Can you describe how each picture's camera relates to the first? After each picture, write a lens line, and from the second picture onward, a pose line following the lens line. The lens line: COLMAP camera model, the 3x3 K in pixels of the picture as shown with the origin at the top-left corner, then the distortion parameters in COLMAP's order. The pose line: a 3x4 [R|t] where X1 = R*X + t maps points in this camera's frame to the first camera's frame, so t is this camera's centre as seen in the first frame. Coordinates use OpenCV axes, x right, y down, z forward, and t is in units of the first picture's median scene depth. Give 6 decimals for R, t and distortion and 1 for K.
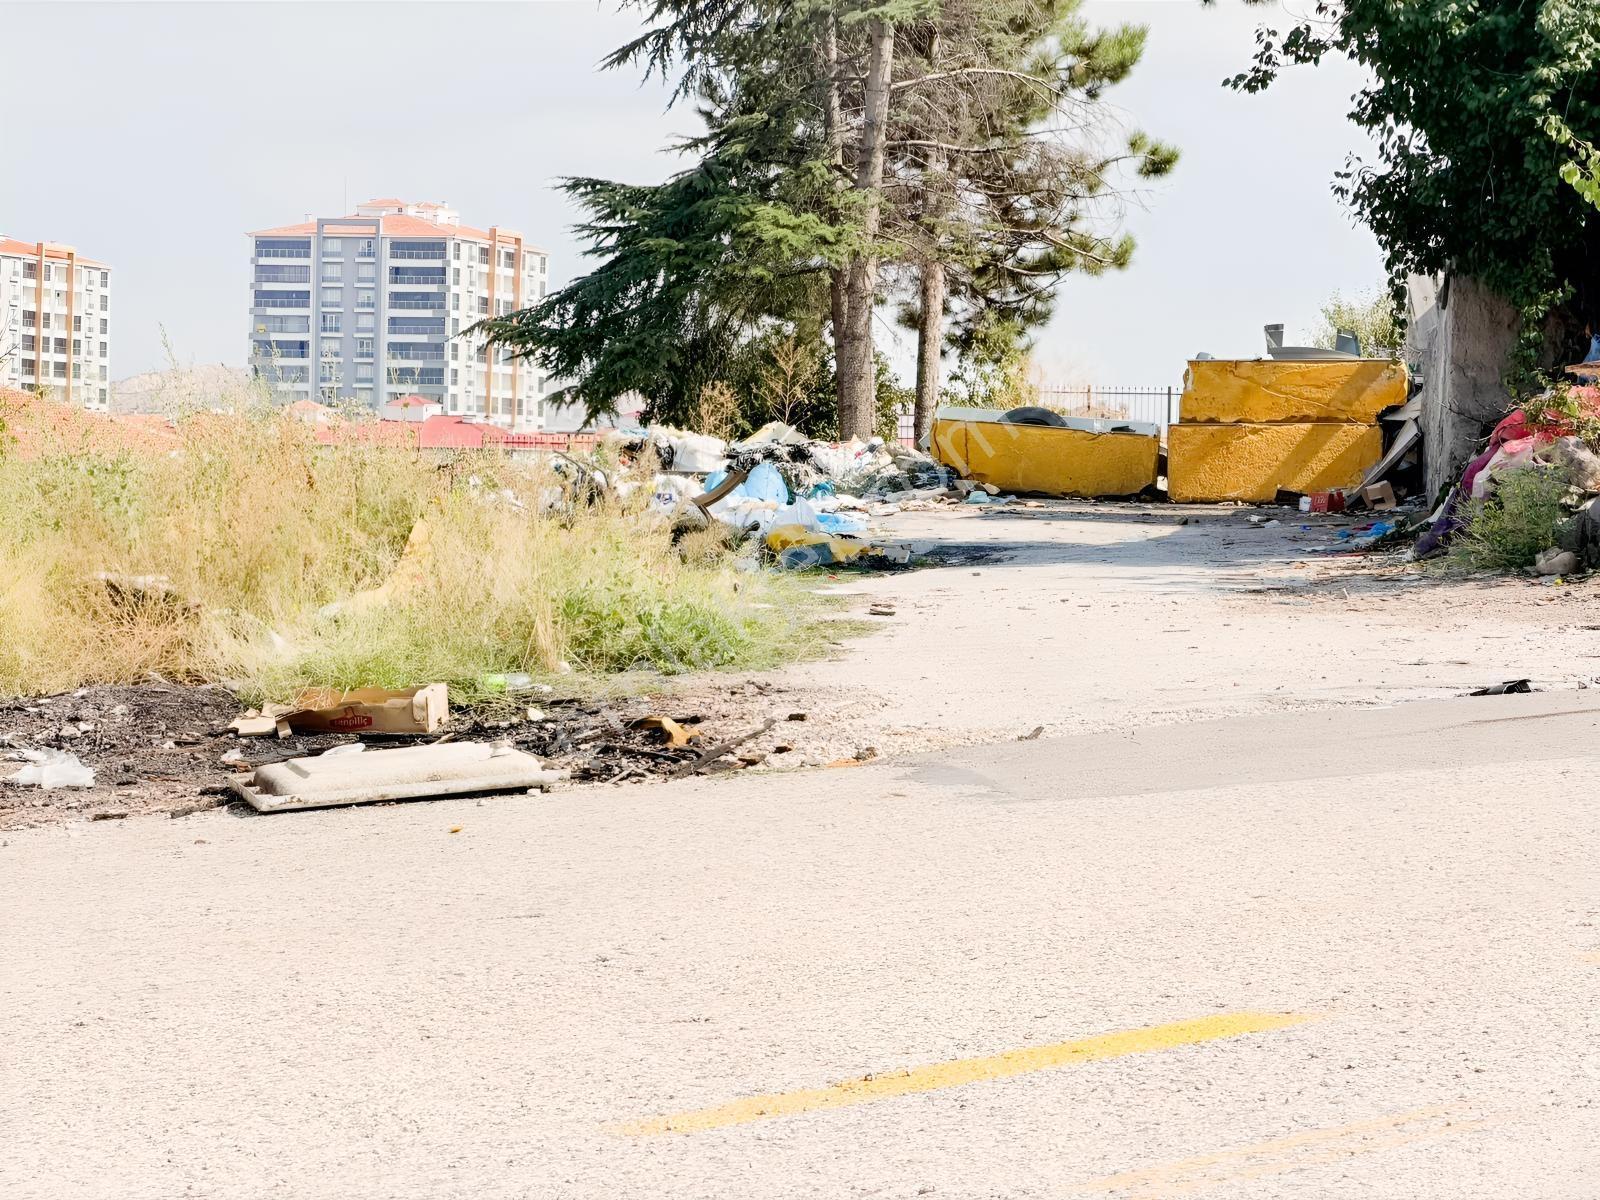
lens RADIAL K [[4817.6, 0, 768.3], [0, 4817.6, 562.2], [0, 0, 1]] dist [0.240950, 0.000000]
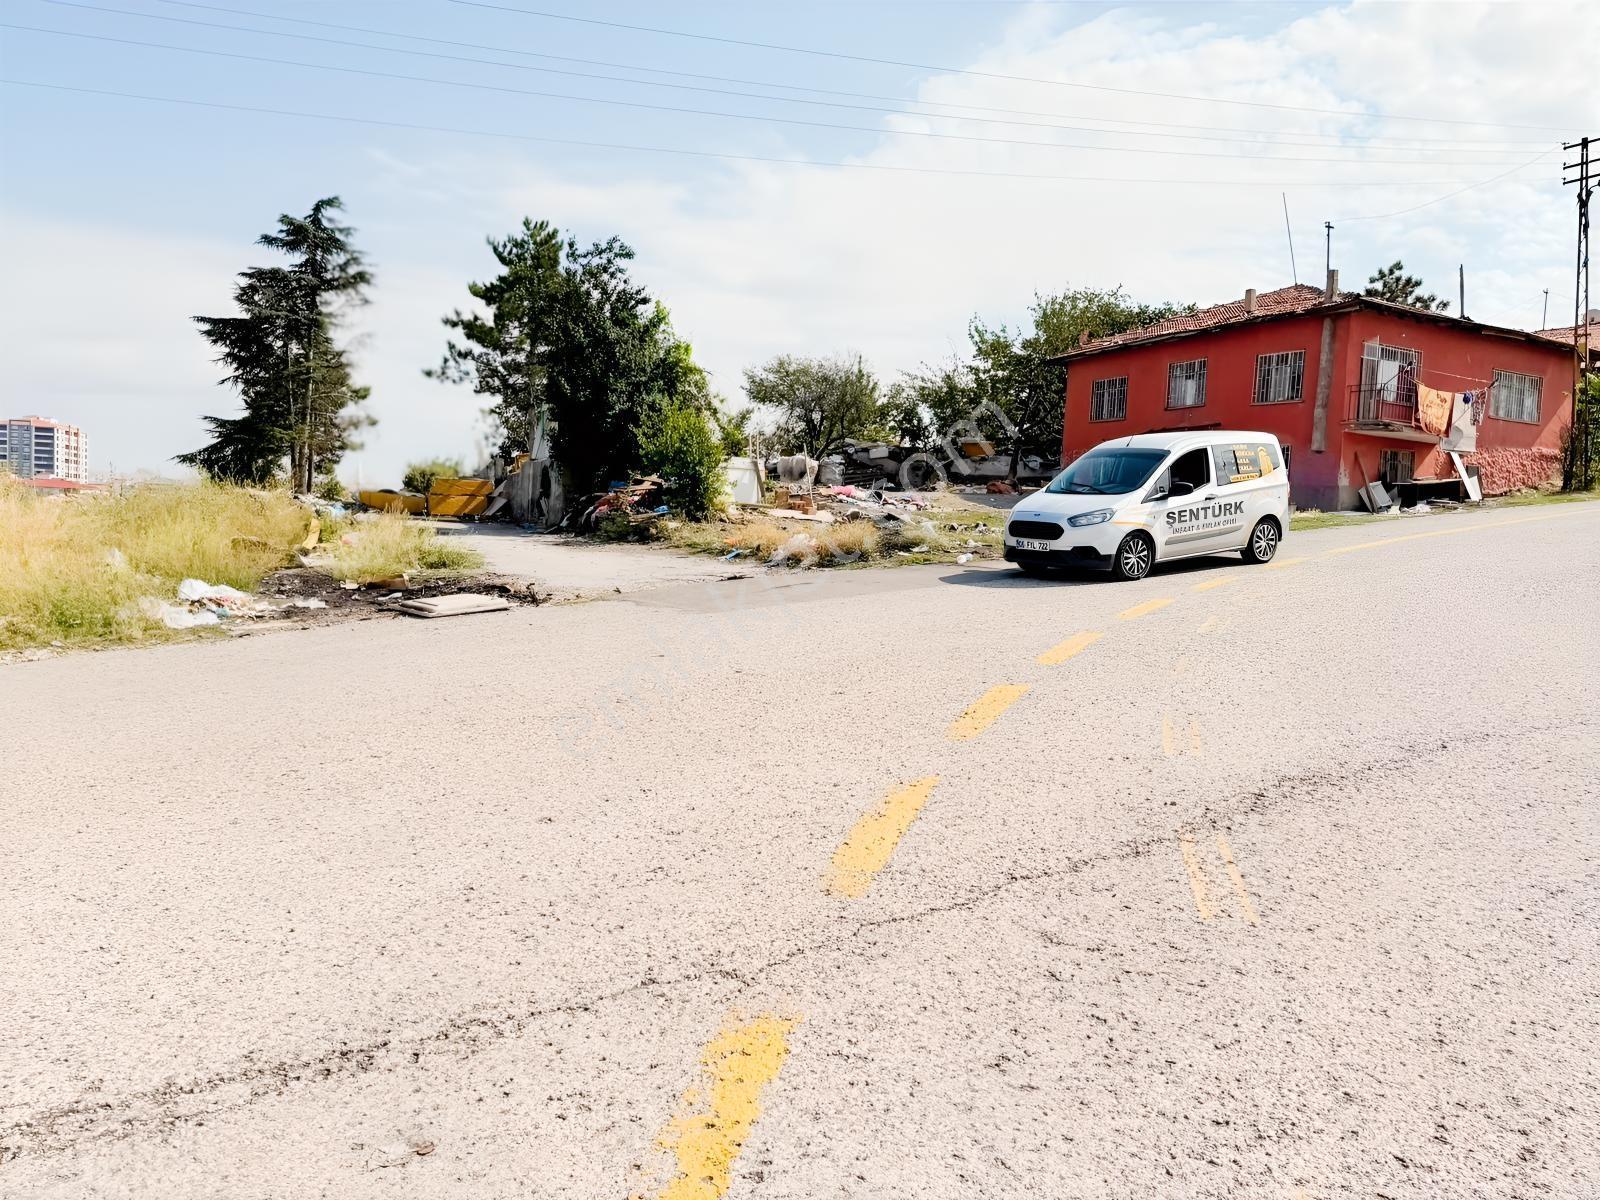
lens RADIAL K [[1116.8, 0, 811.3], [0, 1116.8, 605.6], [0, 0, 1]] dist [0.039553, -0.048527]
pose [[0.860999, -0.015503, 0.508371, -0.127286], [-0.019499, 0.997794, 0.063452, -0.004279], [-0.508233, -0.064545, 0.858797, 0.108892]]
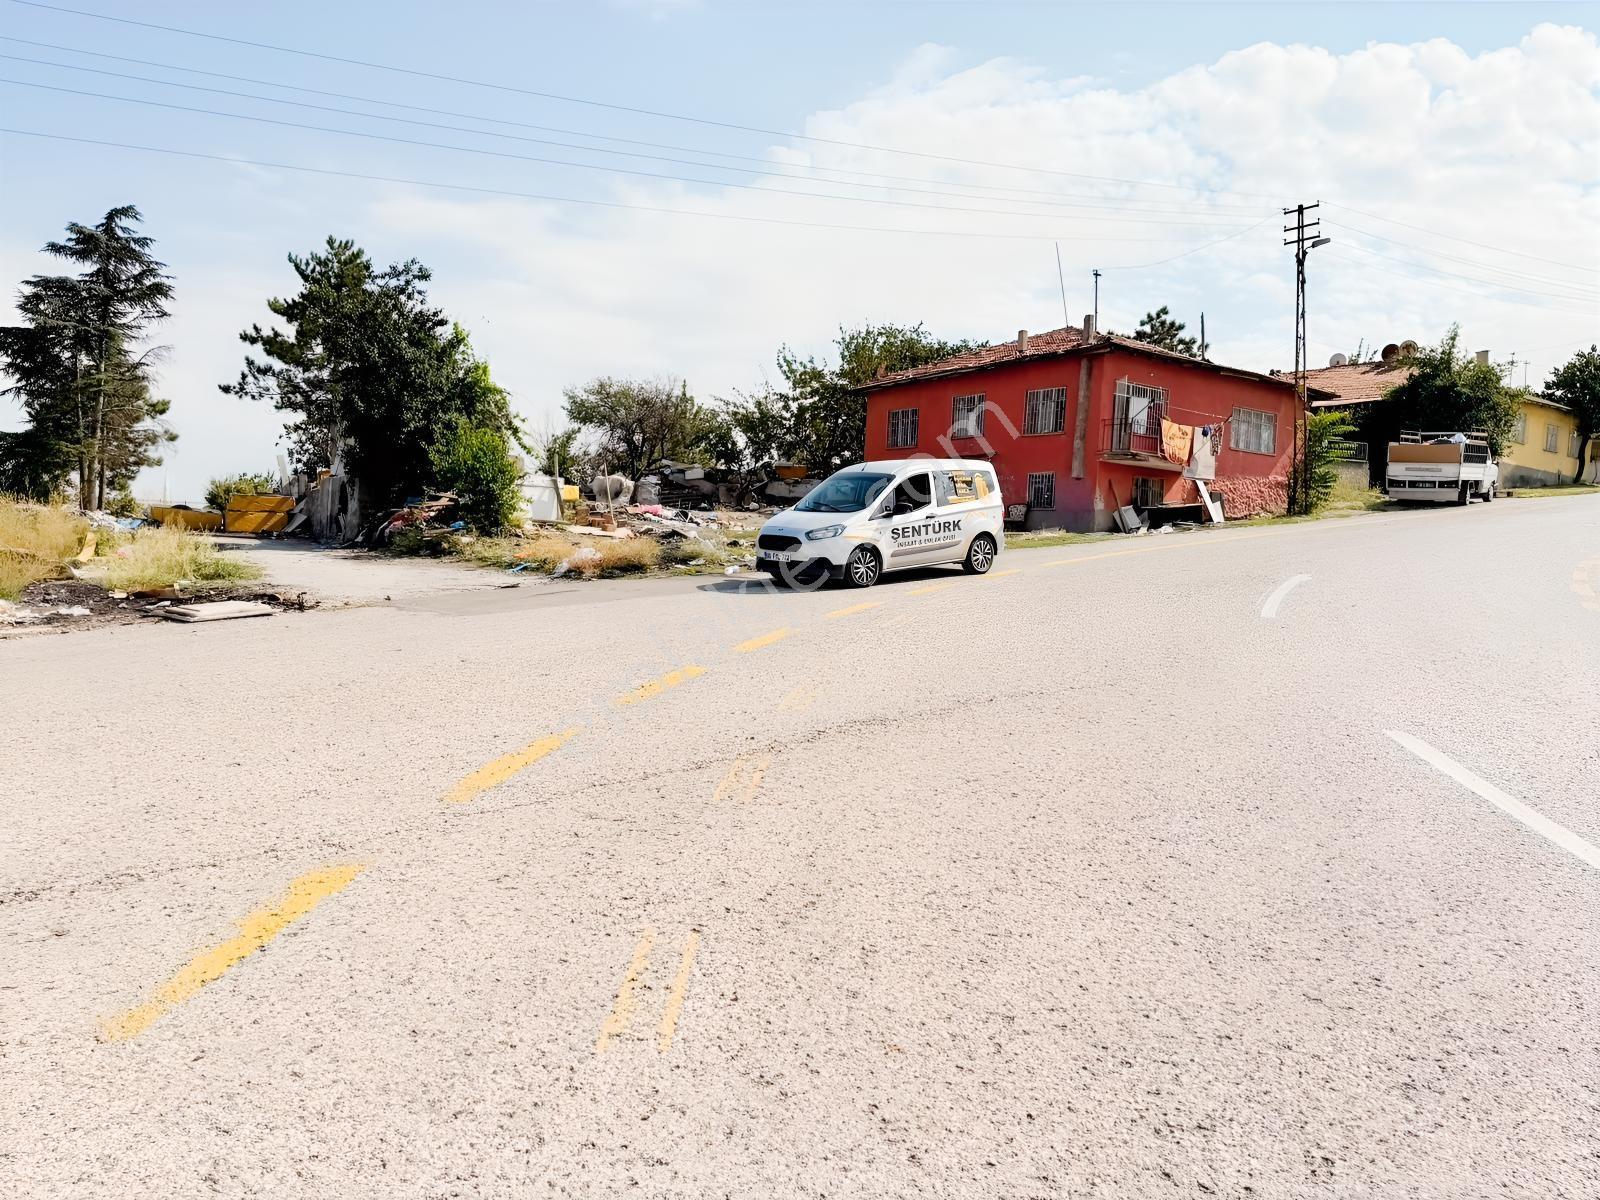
lens RADIAL K [[1116.8, 0, 808.2], [0, 1116.8, 603.1], [0, 0, 1]] dist [0.039553, -0.048527]
pose [[0.784851, -0.007798, 0.619636, -0.122264], [-0.020546, 0.999044, 0.038597, -0.000668], [-0.619344, -0.043024, 0.783940, 0.051216]]
